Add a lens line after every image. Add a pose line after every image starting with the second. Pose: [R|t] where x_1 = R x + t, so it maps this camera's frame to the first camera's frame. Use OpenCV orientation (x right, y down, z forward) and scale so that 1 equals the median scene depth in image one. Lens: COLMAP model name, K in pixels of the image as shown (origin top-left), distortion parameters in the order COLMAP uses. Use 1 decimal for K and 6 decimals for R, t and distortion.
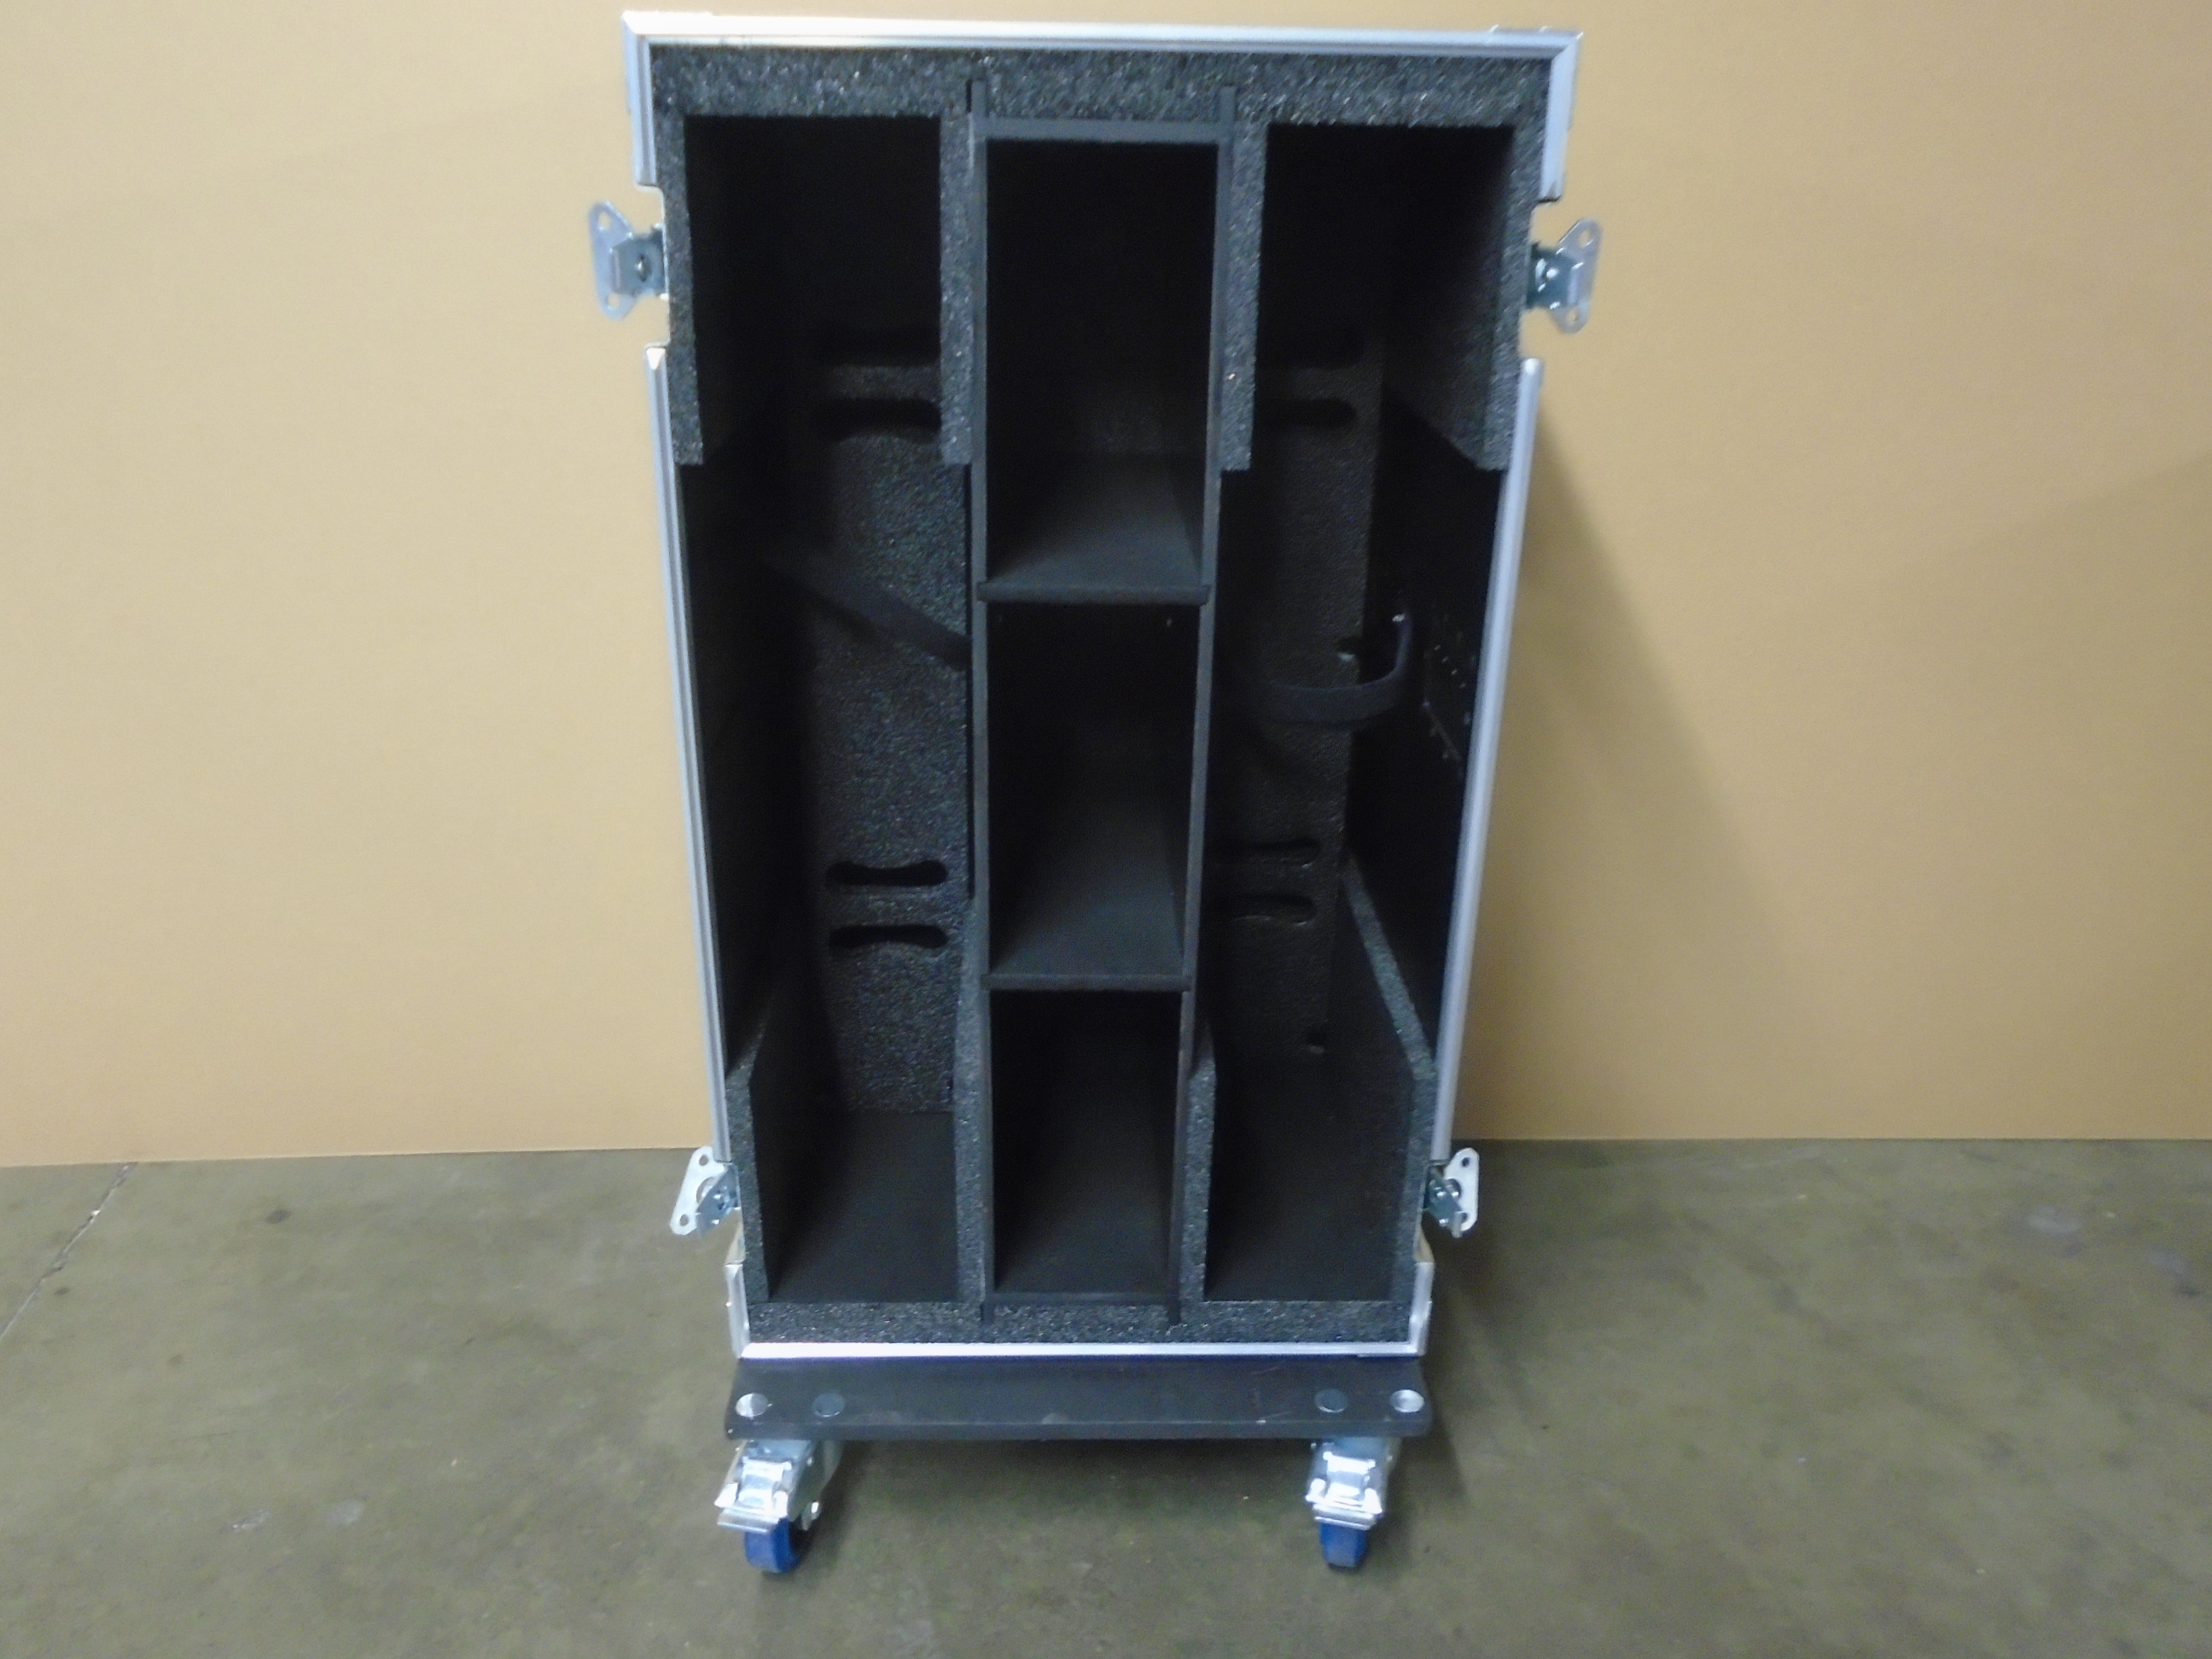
lens RADIAL K [[1701.7, 0, 1106.0], [0, 1701.7, 829.5], [0, 0, 1]] dist [-0.011709, 0.002132]
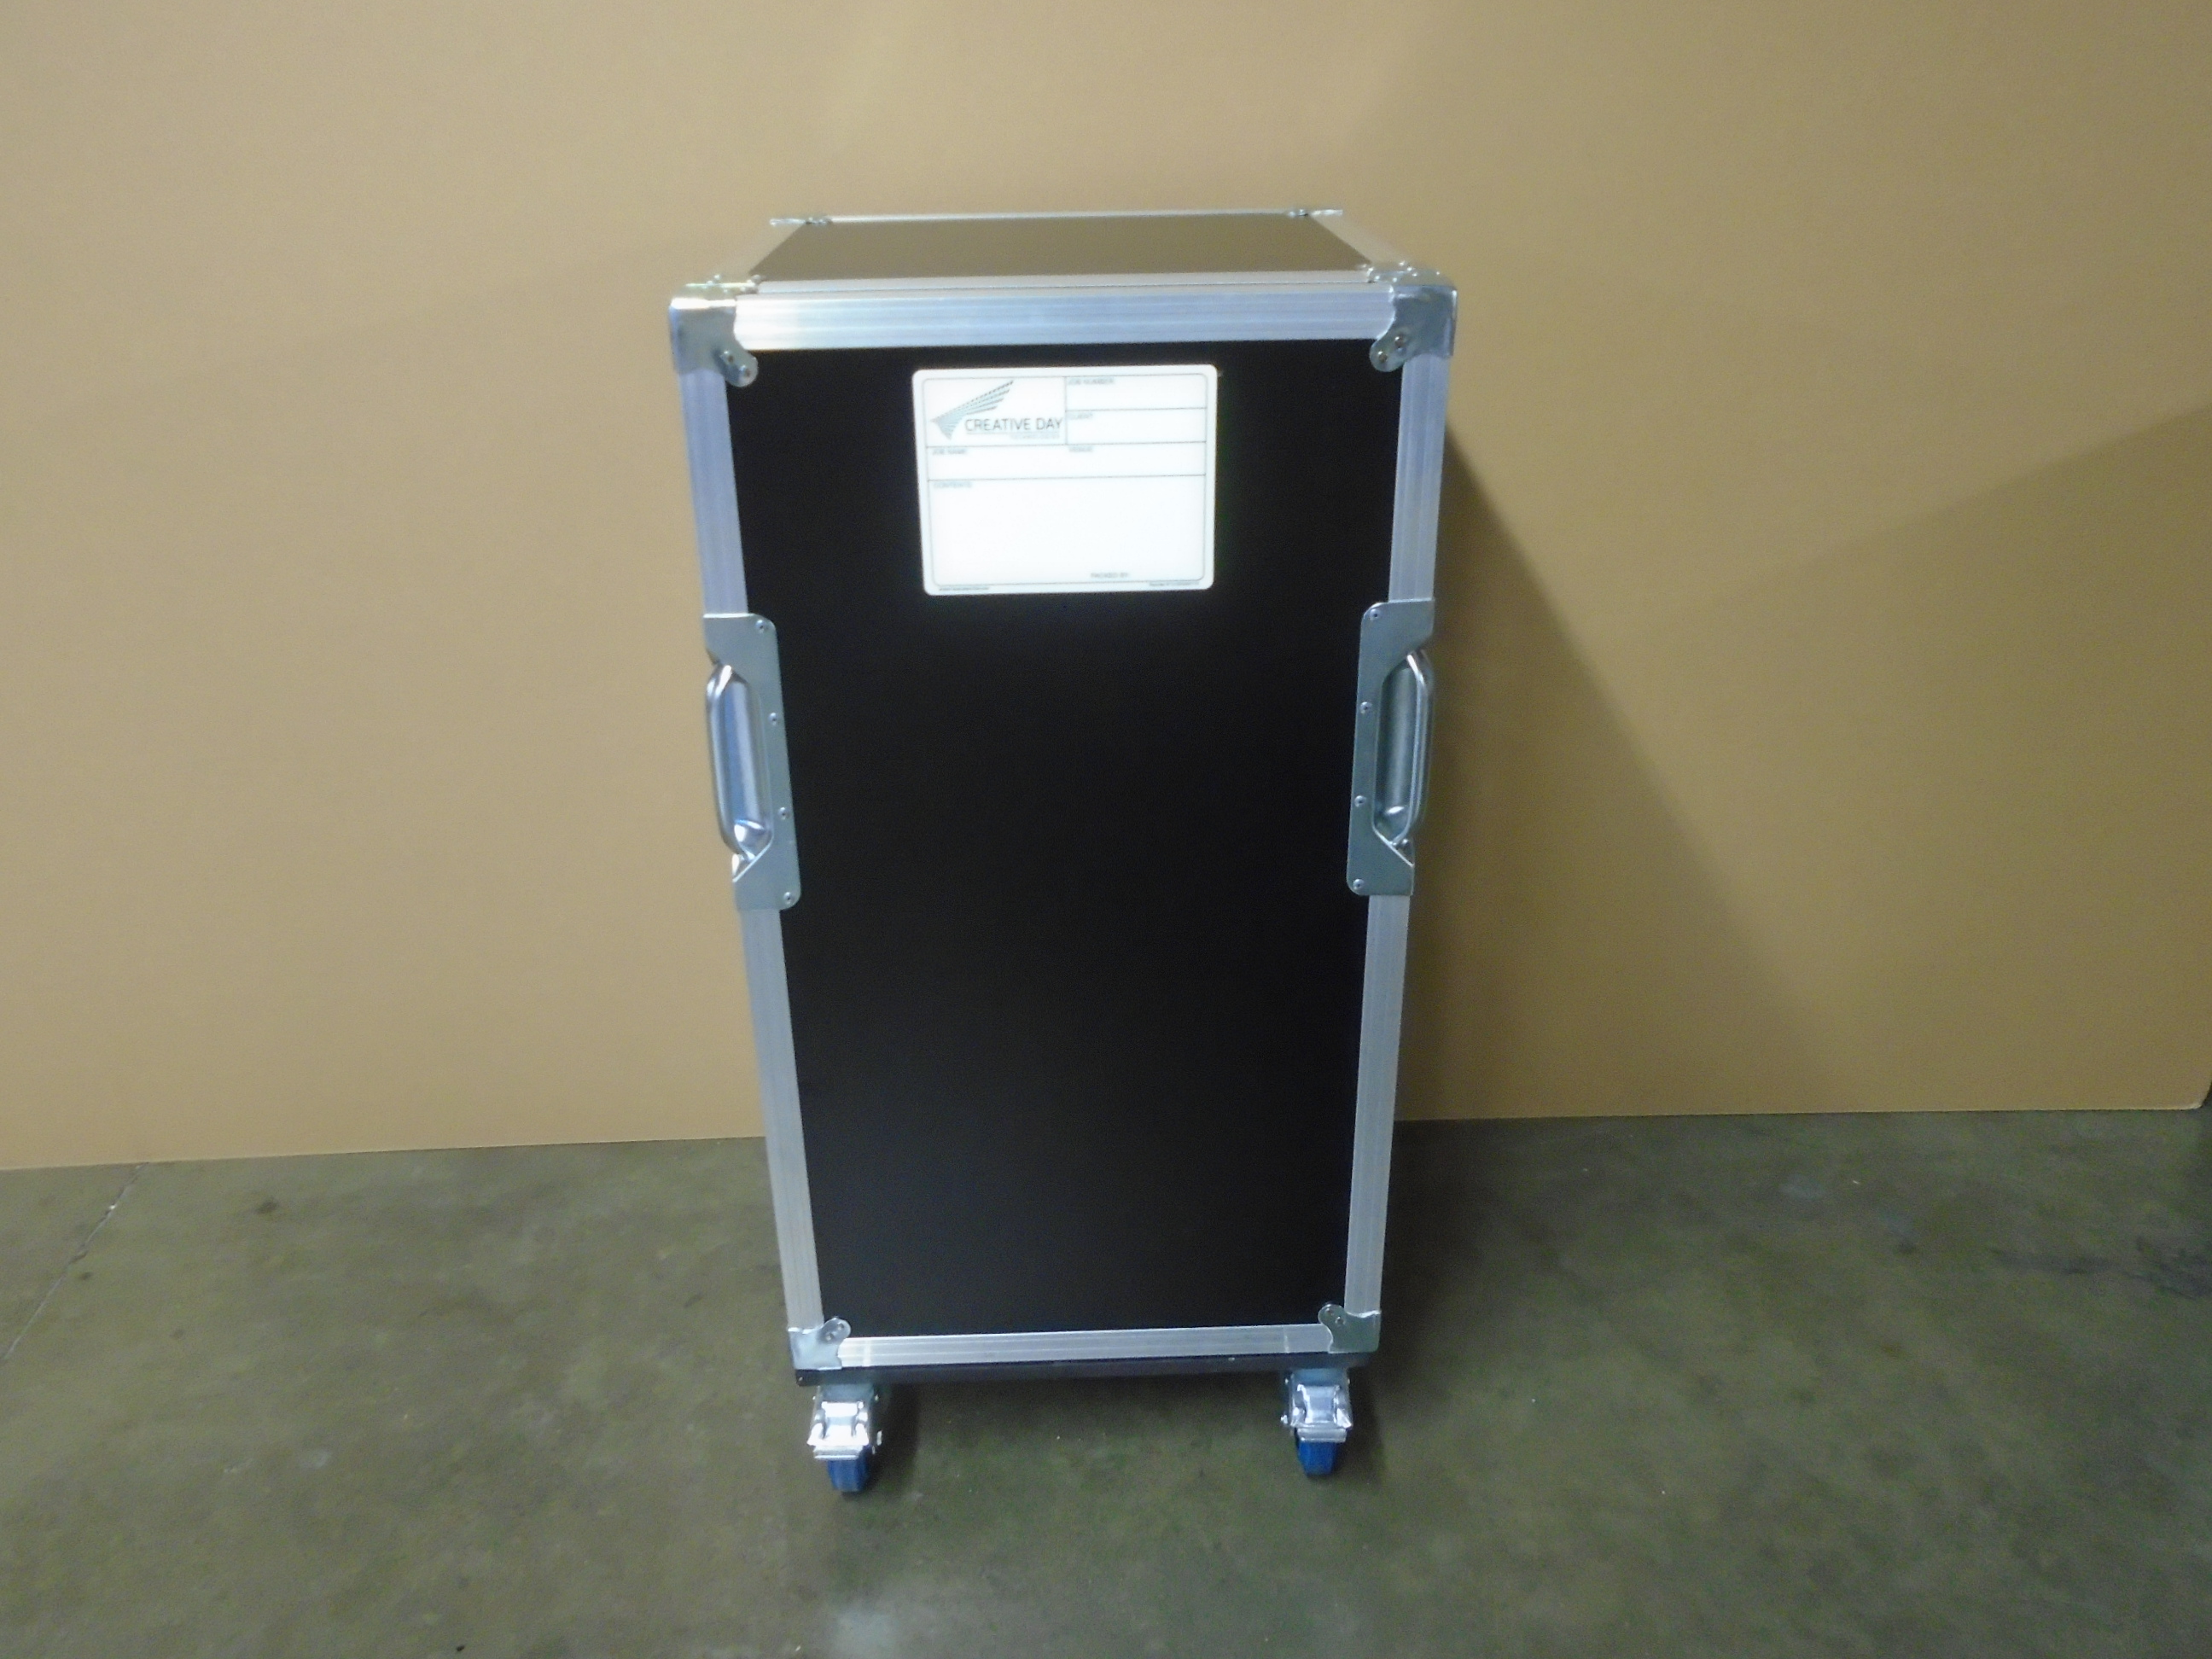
lens RADIAL K [[1701.7, 0, 1106.0], [0, 1701.7, 829.5], [0, 0, 1]] dist [-0.011709, 0.002132]
pose [[0.999530, -0.020120, -0.023114, 0.158484], [0.020969, 0.999092, 0.037100, -0.082494], [0.022347, -0.037567, 0.999044, -0.188756]]
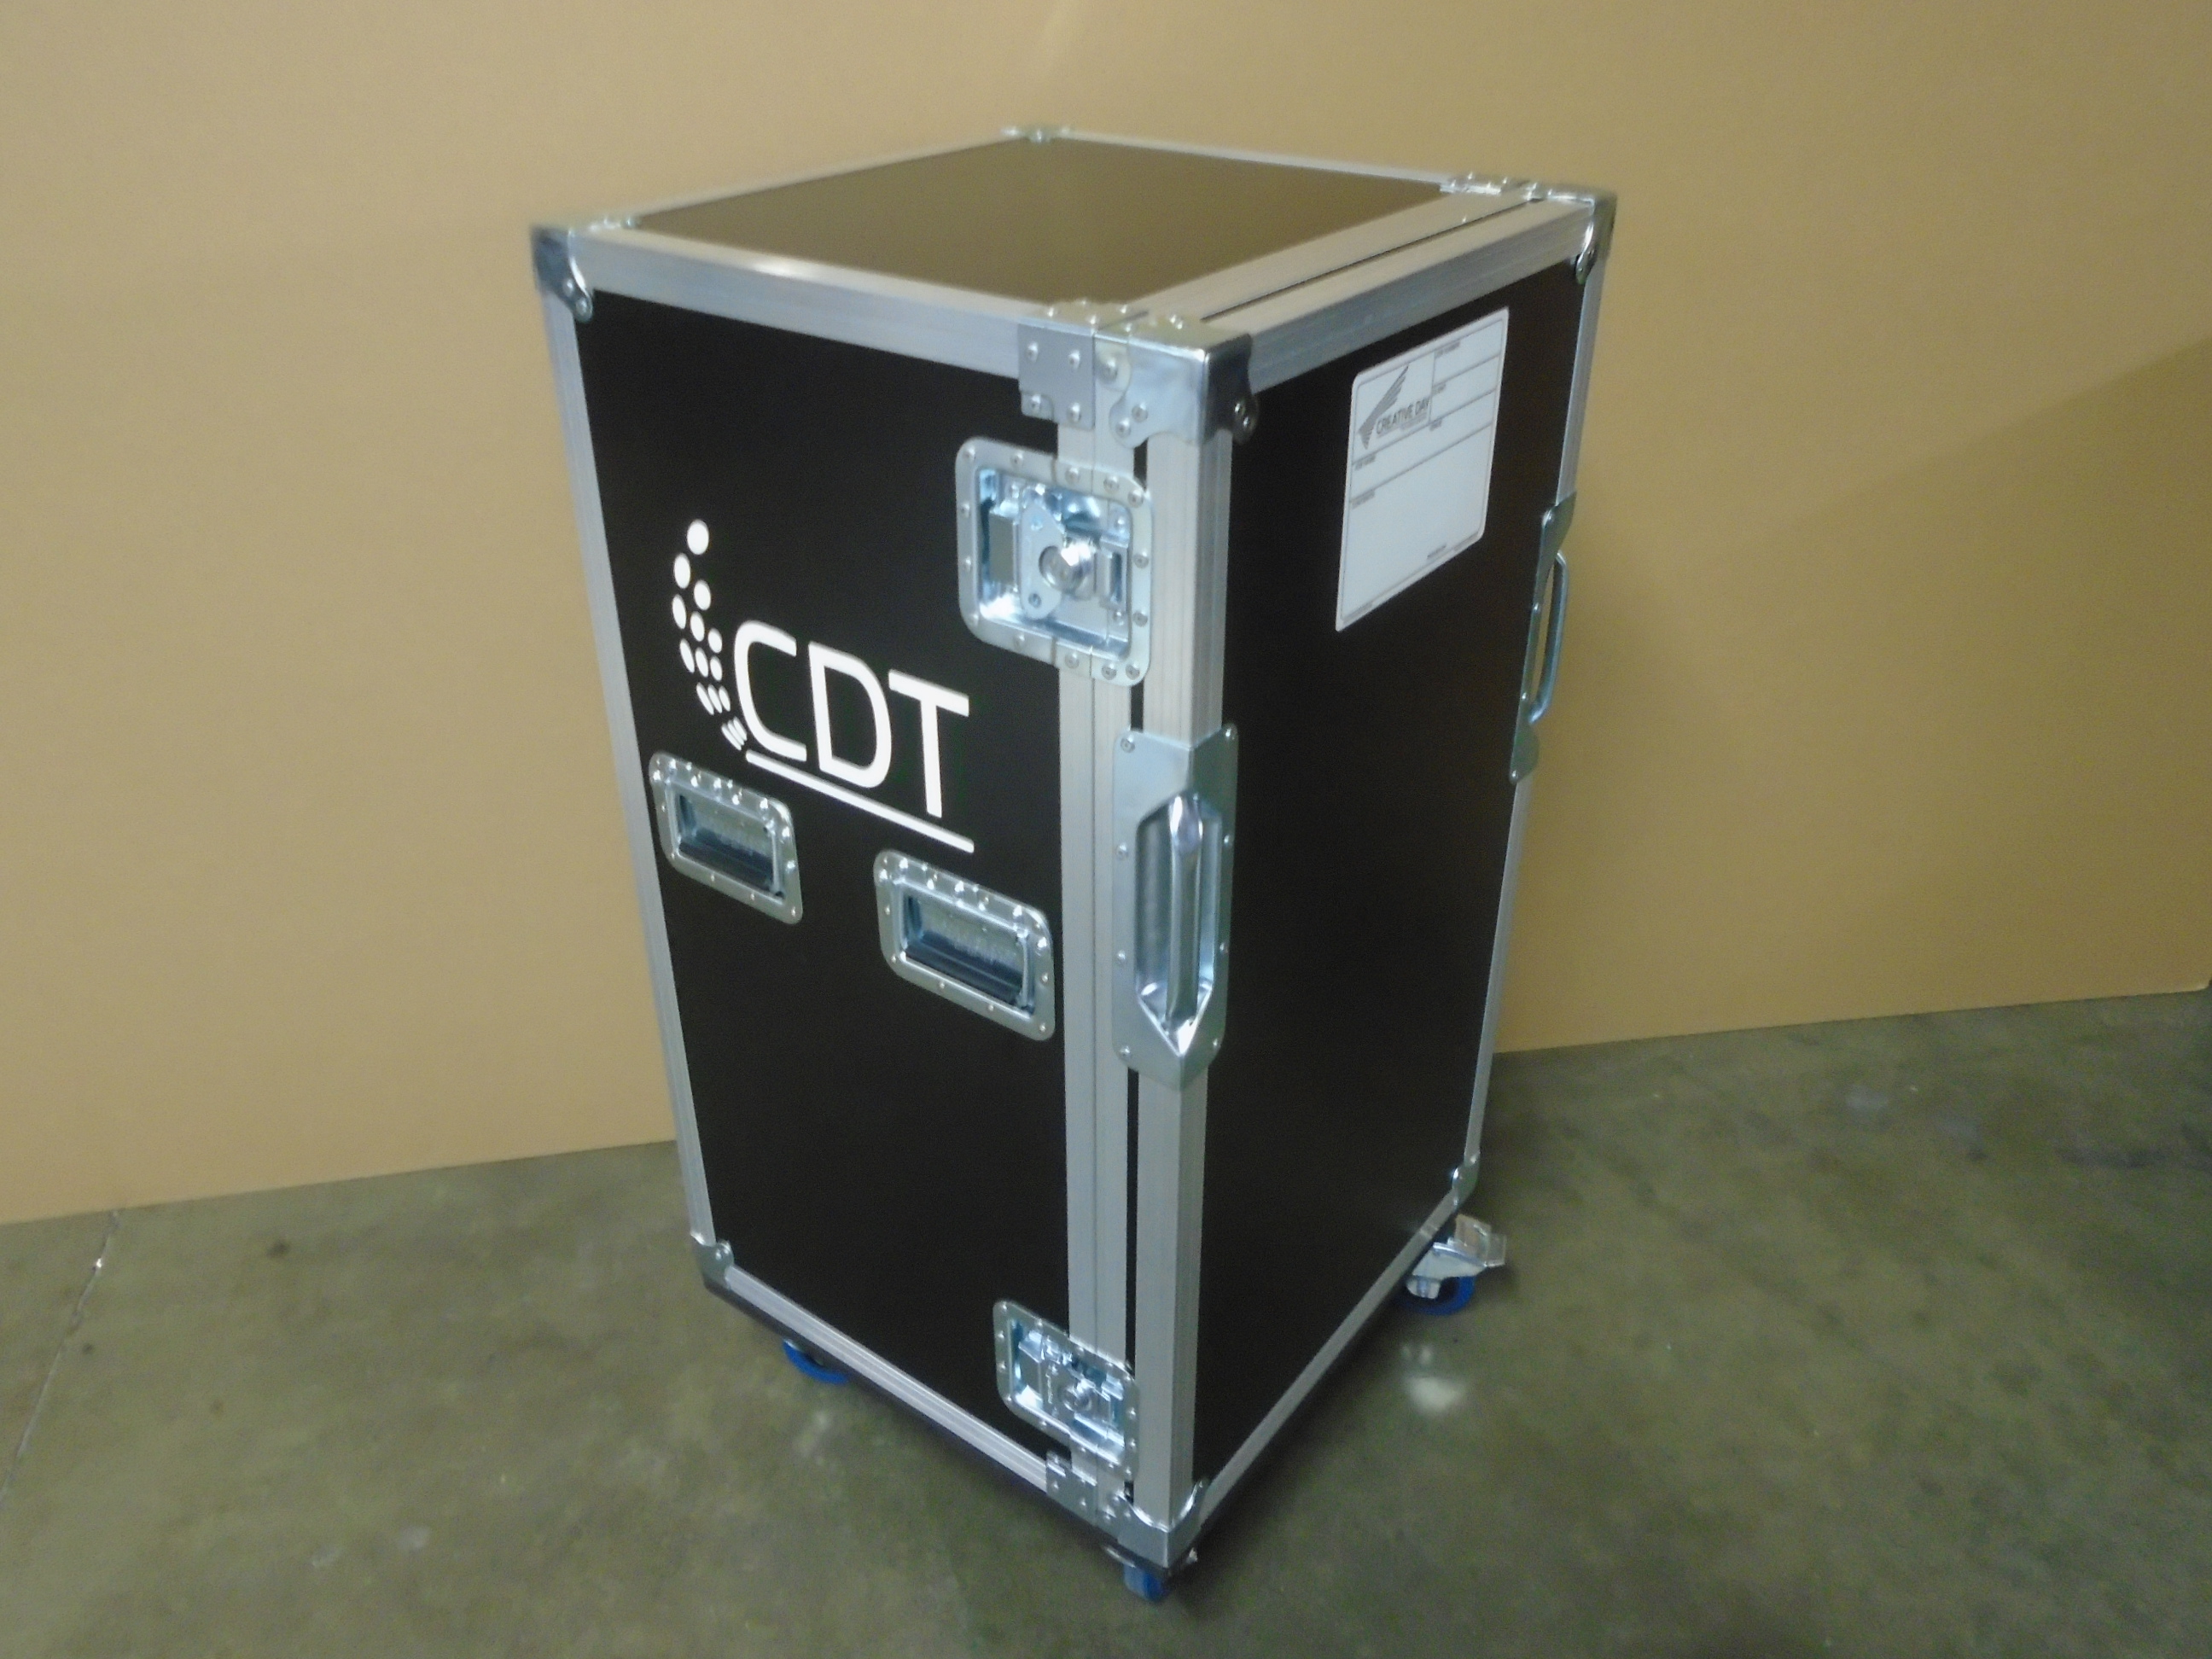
lens RADIAL K [[1701.7, 0, 1106.0], [0, 1701.7, 829.5], [0, 0, 1]] dist [-0.011709, 0.002132]
pose [[0.992705, -0.076178, 0.093454, -0.067409], [0.063813, 0.989612, 0.128823, -0.176033], [-0.102297, -0.121919, 0.987254, -0.091251]]
